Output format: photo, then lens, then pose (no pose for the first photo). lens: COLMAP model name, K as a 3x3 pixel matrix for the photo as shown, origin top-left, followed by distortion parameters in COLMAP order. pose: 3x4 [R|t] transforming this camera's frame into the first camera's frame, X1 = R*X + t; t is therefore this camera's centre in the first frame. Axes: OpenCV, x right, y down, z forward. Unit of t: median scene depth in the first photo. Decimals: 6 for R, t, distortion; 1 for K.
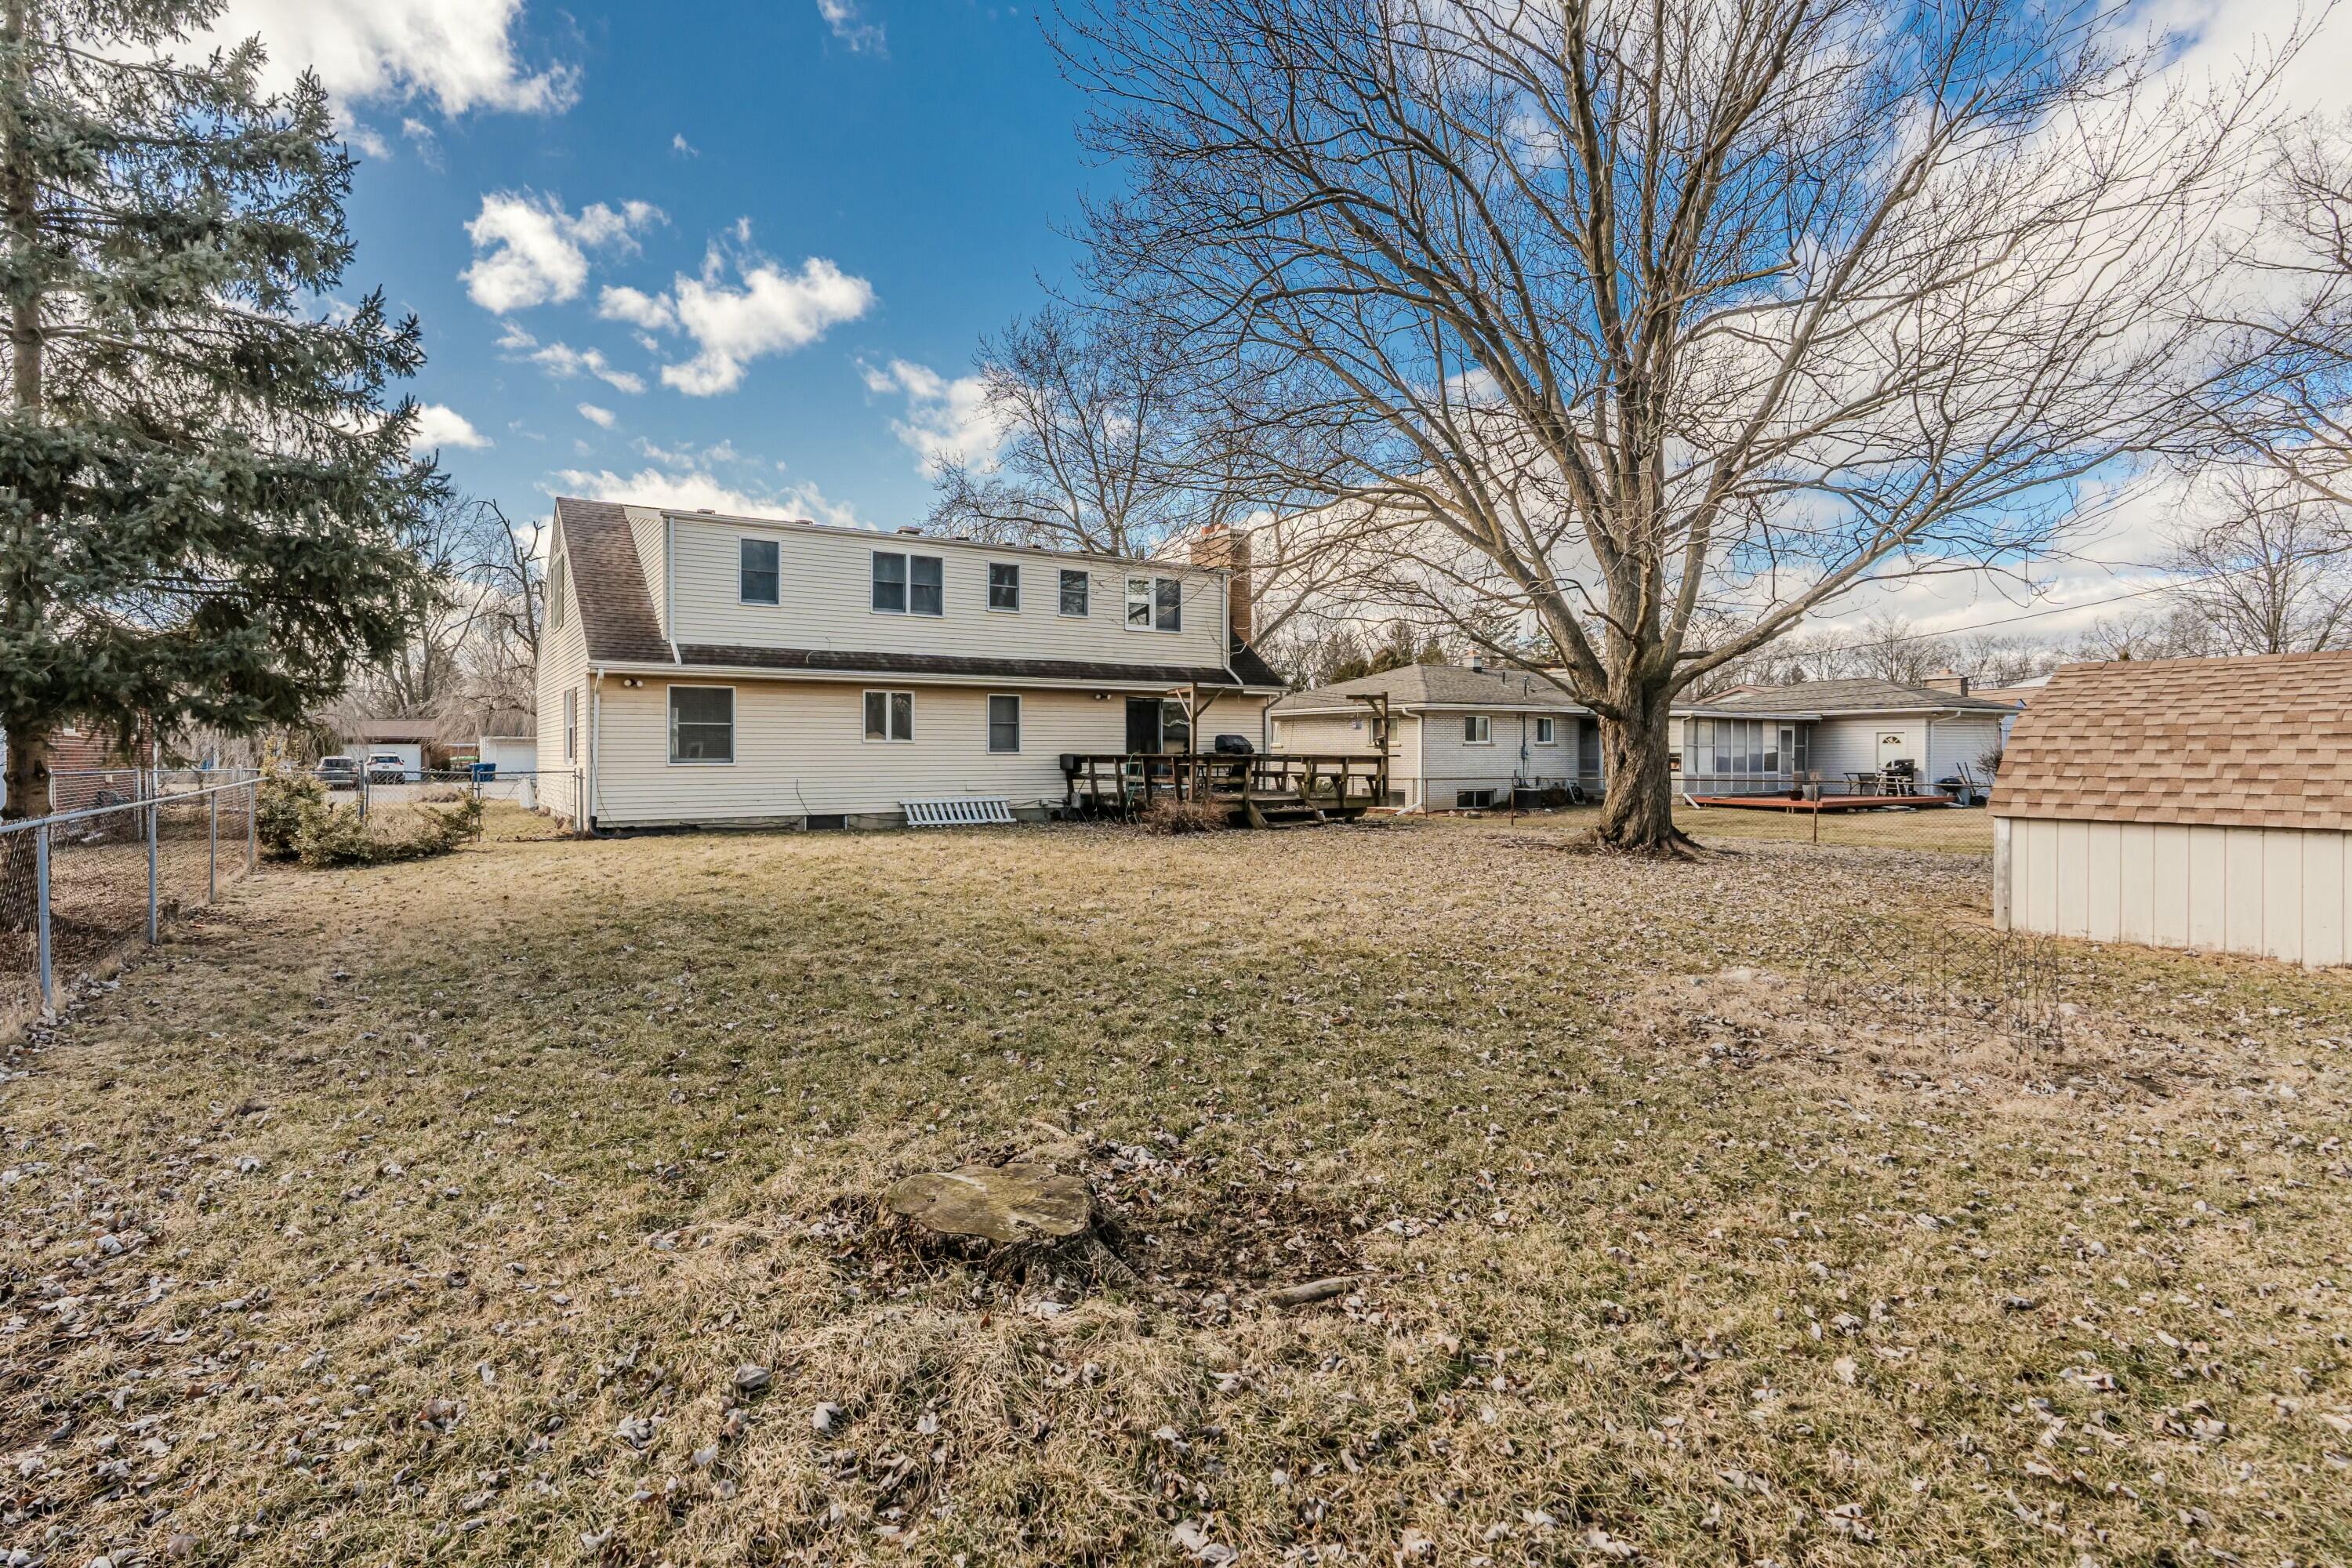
lens RADIAL K [[1207.3, 0, 1176.0], [0, 1207.3, 784.0], [0, 0, 1]] dist [-0.001920, -0.000347]
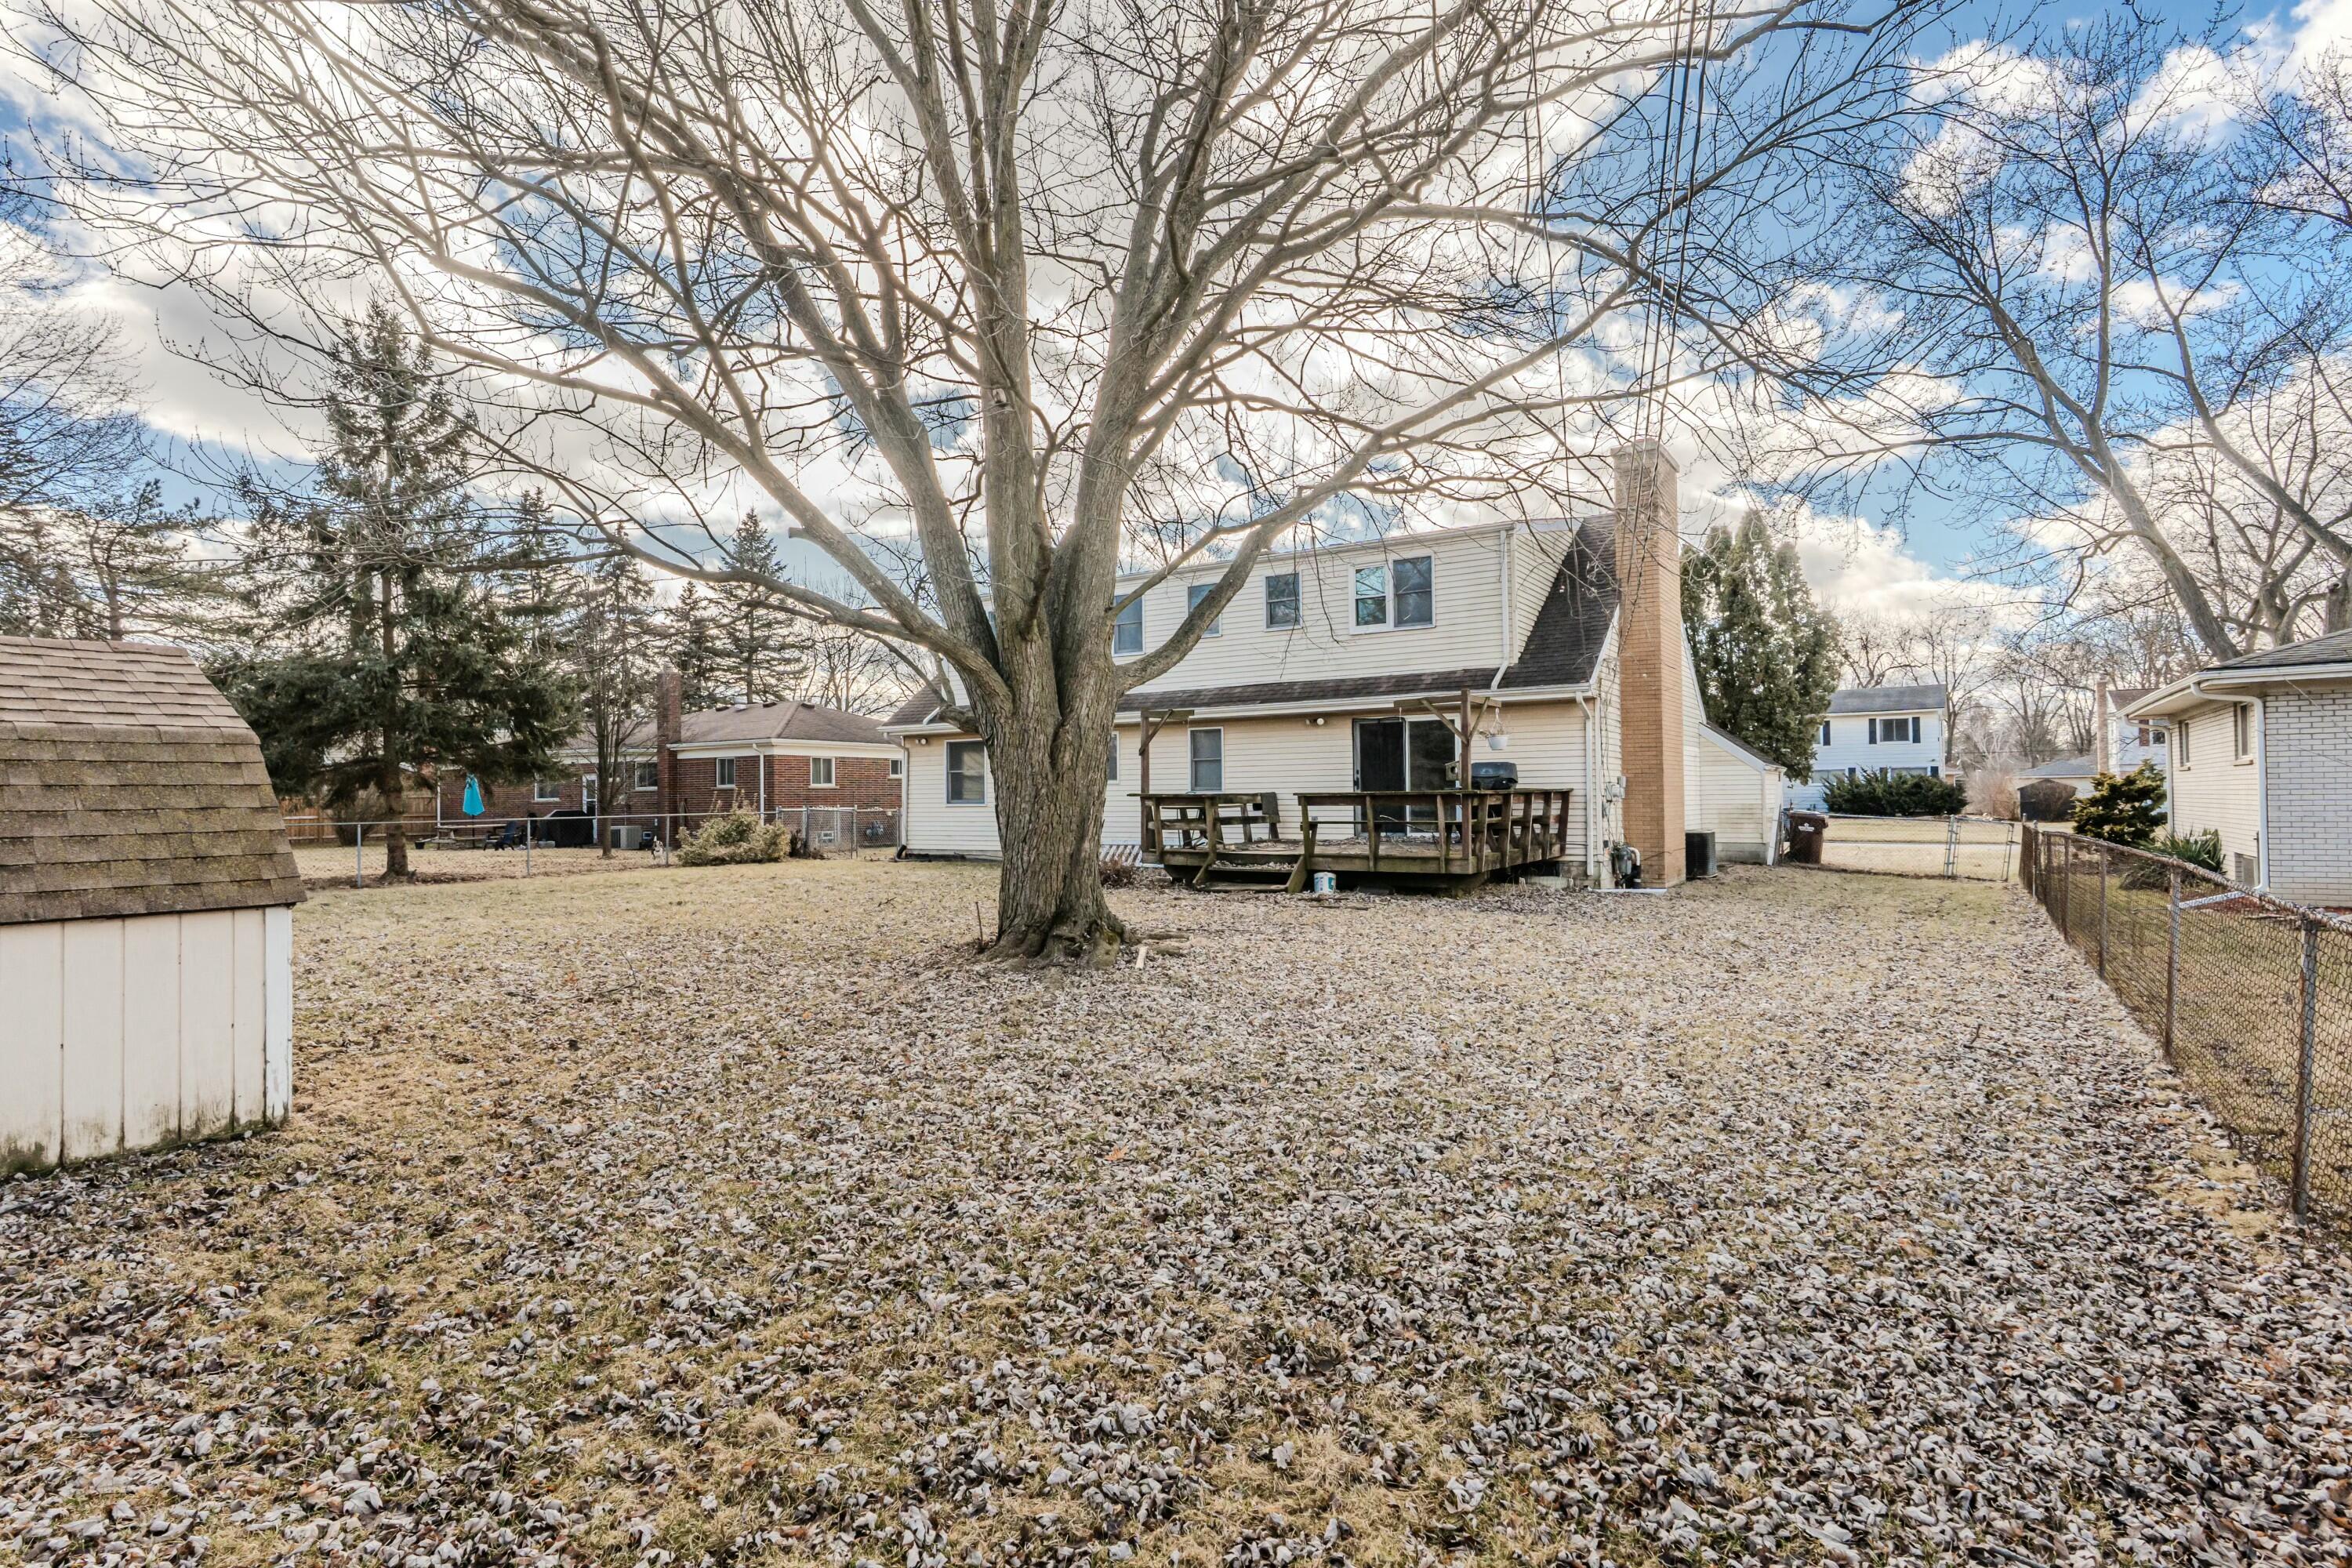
lens RADIAL K [[1207.3, 0, 1176.0], [0, 1207.3, 784.0], [0, 0, 1]] dist [-0.001920, -0.000347]
pose [[0.378024, -0.015100, -0.925673, 0.704918], [-0.012292, 0.999697, -0.021327, -0.012272], [0.925714, 0.019440, 0.377724, 0.649701]]
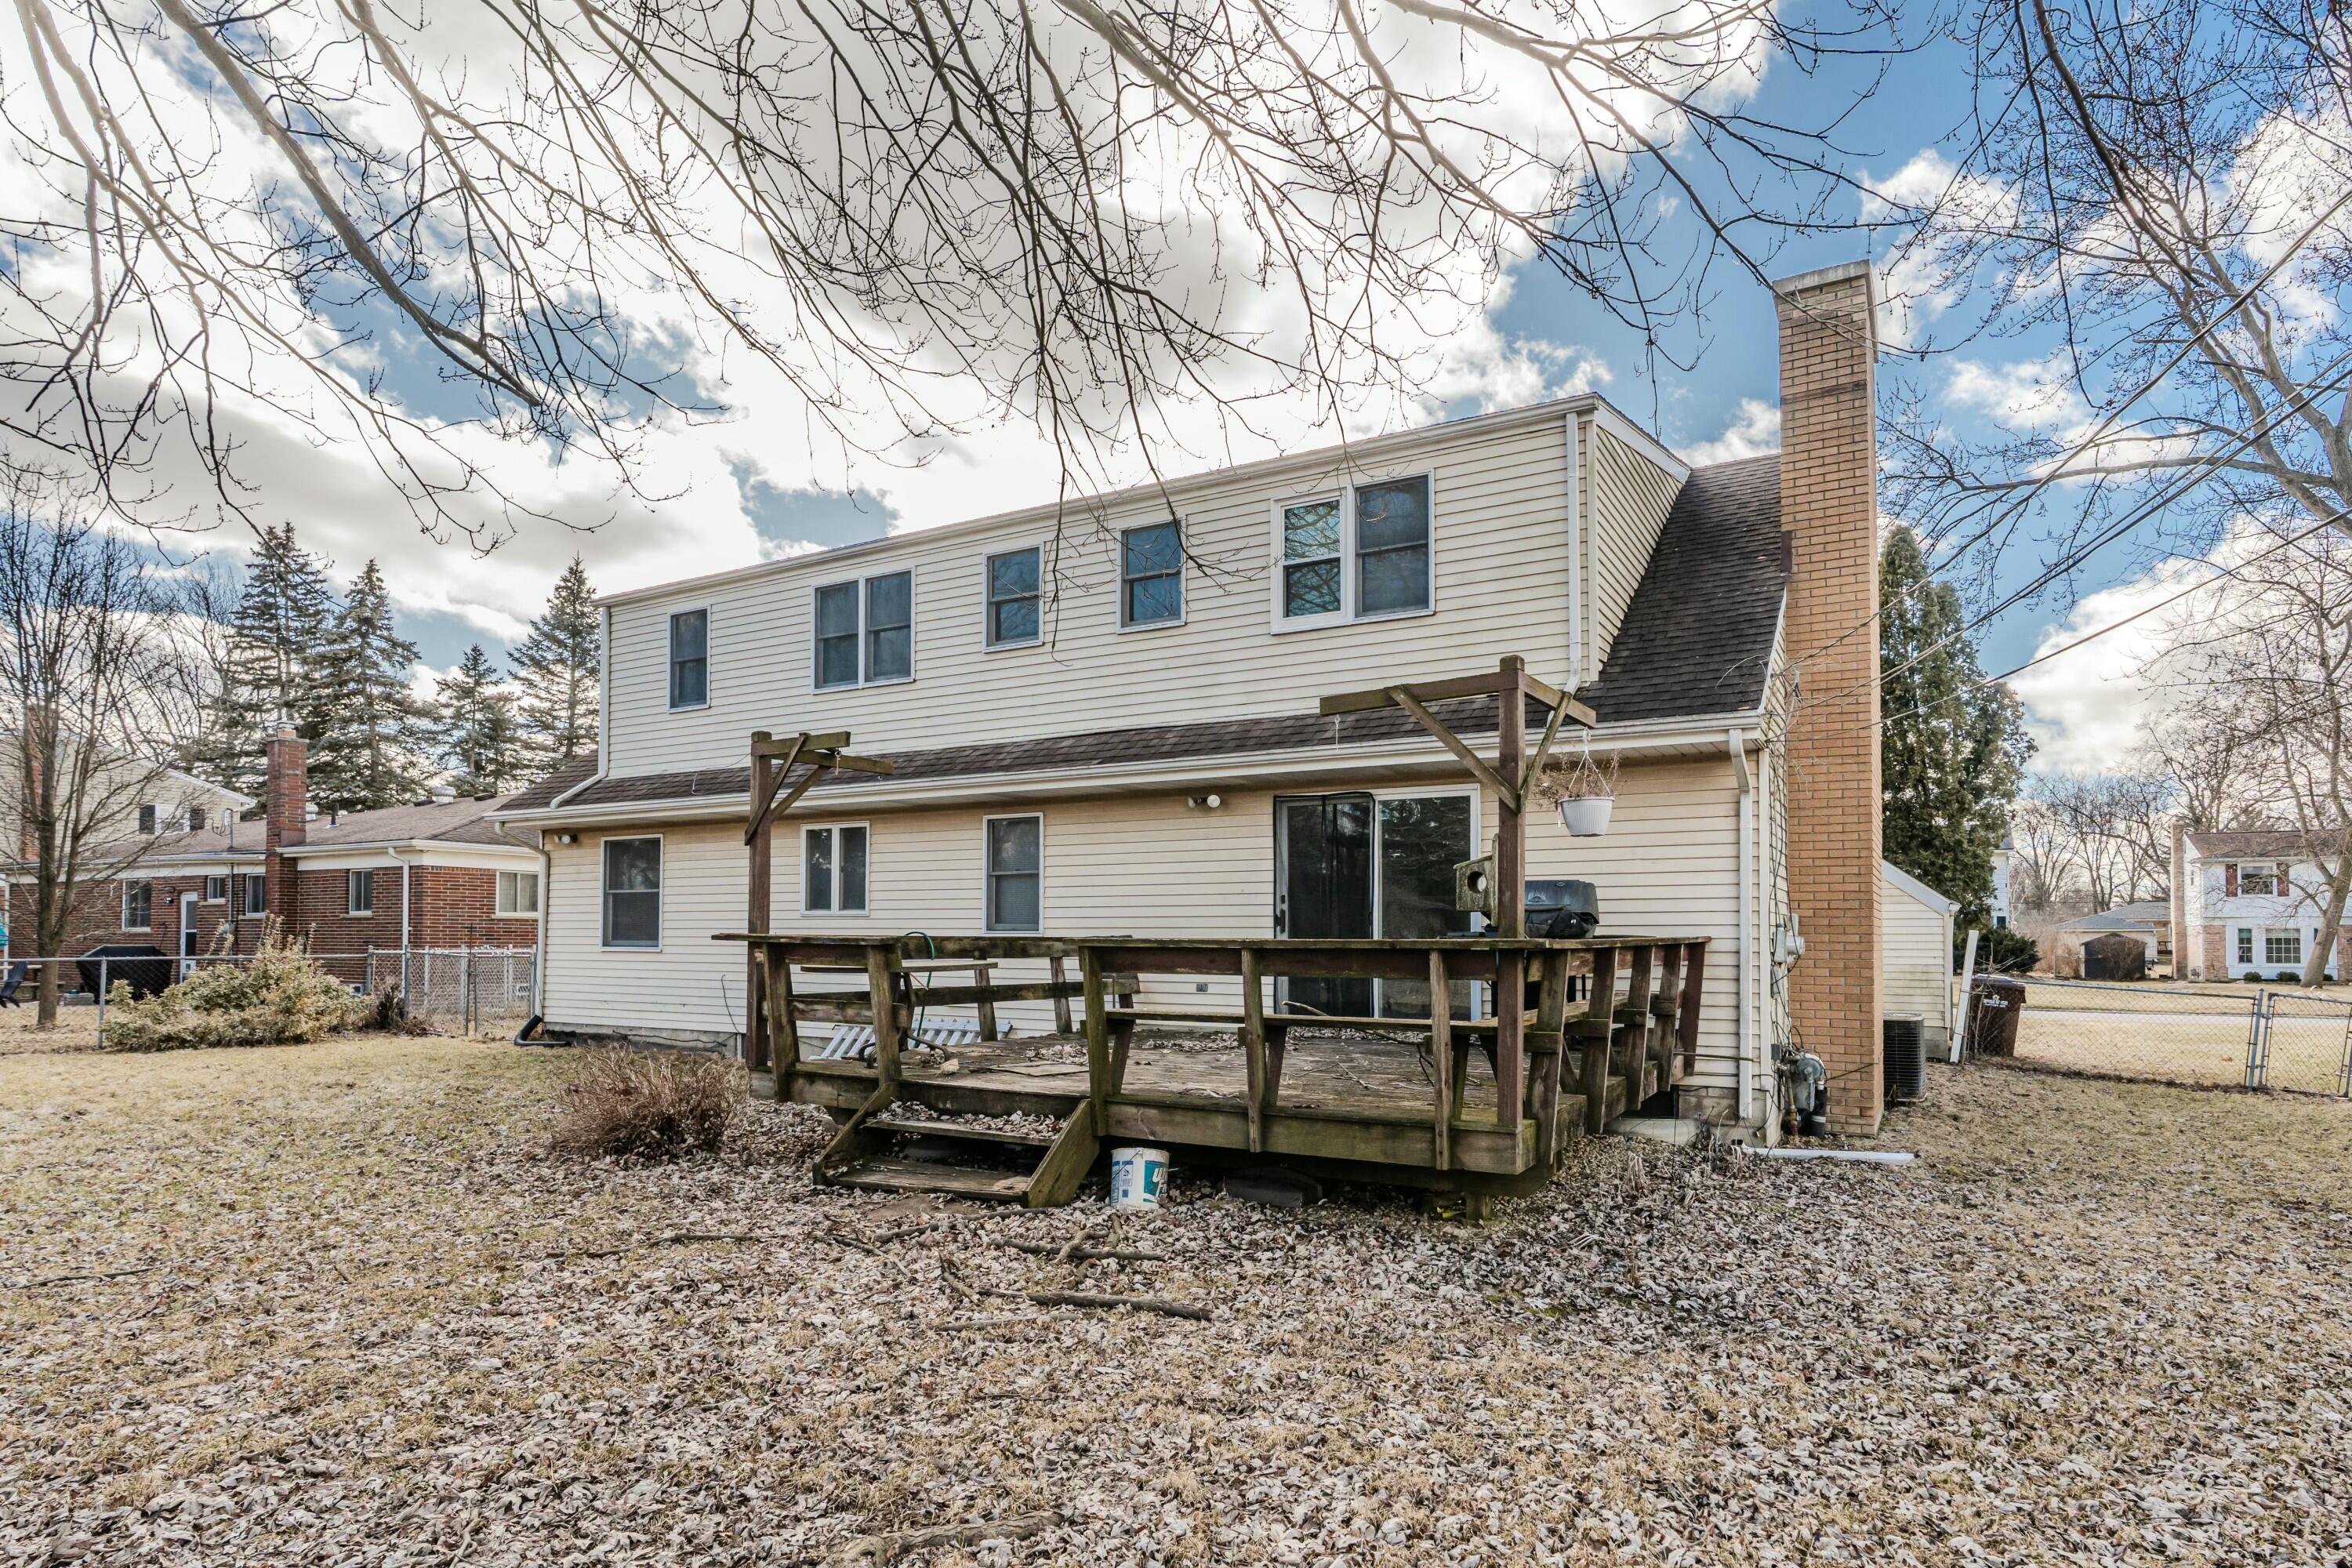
lens RADIAL K [[1269.4, 0, 1243.3], [0, 1269.4, 898.7], [0, 0, 1]] dist [-0.001260, -0.000425]
pose [[0.432961, -0.027293, -0.901000, 0.371210], [-0.026645, 0.998717, -0.043056, -0.020356], [0.901019, 0.042649, 0.431678, 0.880318]]
